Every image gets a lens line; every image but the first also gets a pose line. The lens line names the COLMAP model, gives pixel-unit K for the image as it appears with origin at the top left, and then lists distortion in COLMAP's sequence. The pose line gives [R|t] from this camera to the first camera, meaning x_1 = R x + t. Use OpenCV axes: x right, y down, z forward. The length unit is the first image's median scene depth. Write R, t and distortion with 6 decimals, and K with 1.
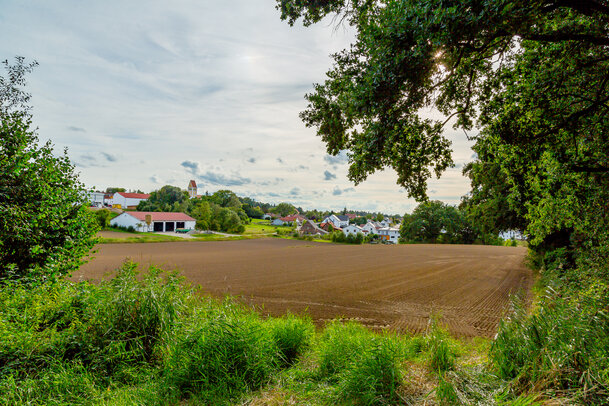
lens RADIAL K [[437.9, 0, 310.1], [0, 437.9, 198.5], [0, 0, 1]] dist [0.045642, 0.001568]
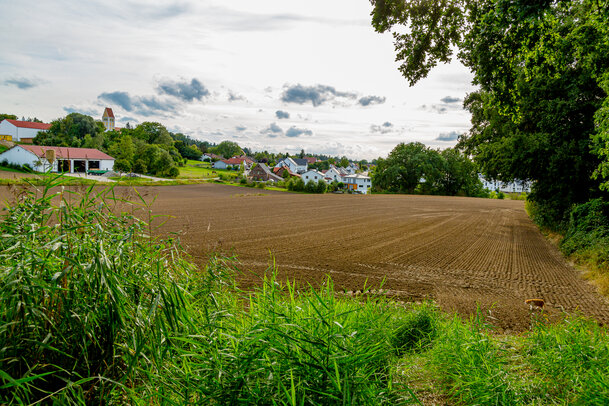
lens RADIAL K [[519.5, 0, 304.8], [0, 519.5, 199.7], [0, 0, 1]] dist [0.060222, -0.016103]
pose [[0.994653, 0.017458, 0.101792, -0.016889], [-0.028812, 0.993384, 0.111162, 0.007698], [-0.099178, -0.113501, 0.988575, 0.038553]]
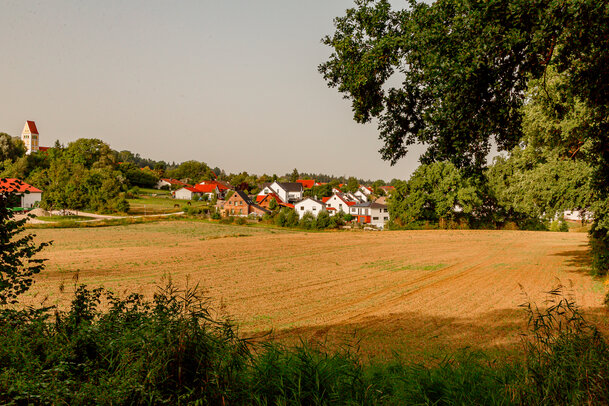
lens RADIAL K [[751.7, 0, 302.9], [0, 751.7, 208.2], [0, 0, 1]] dist [0.088794, 0.000000]
pose [[0.994350, -0.004596, 0.106056, -0.024039], [-0.003754, 0.996915, 0.078393, -0.007898], [-0.106089, -0.078349, 0.991265, -0.027895]]
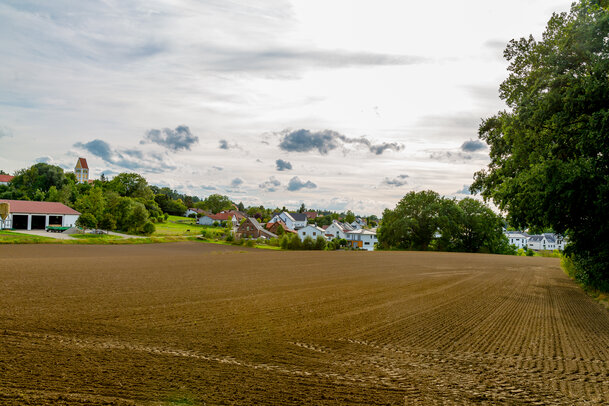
lens RADIAL K [[553.0, 0, 307.8], [0, 553.0, 204.4], [0, 0, 1]] dist [0.012255, 0.020152]
pose [[0.996554, 0.018762, 0.080799, 0.019241], [-0.019119, 0.999811, 0.003653, 0.023892], [-0.080716, -0.005185, 0.996724, 0.114882]]
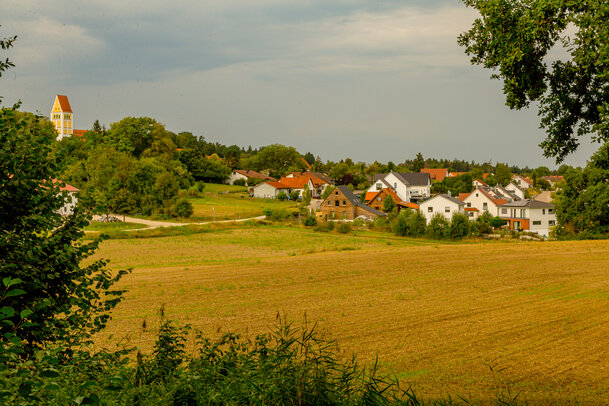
lens RADIAL K [[1067.3, 0, 303.5], [0, 1067.3, 204.4], [0, 0, 1]] dist [0.103561, 0.000000]
pose [[0.999838, -0.014216, -0.011064, -0.027304], [0.015007, 0.997065, 0.075071, -0.011817], [0.009964, -0.075225, 0.997117, -0.043704]]
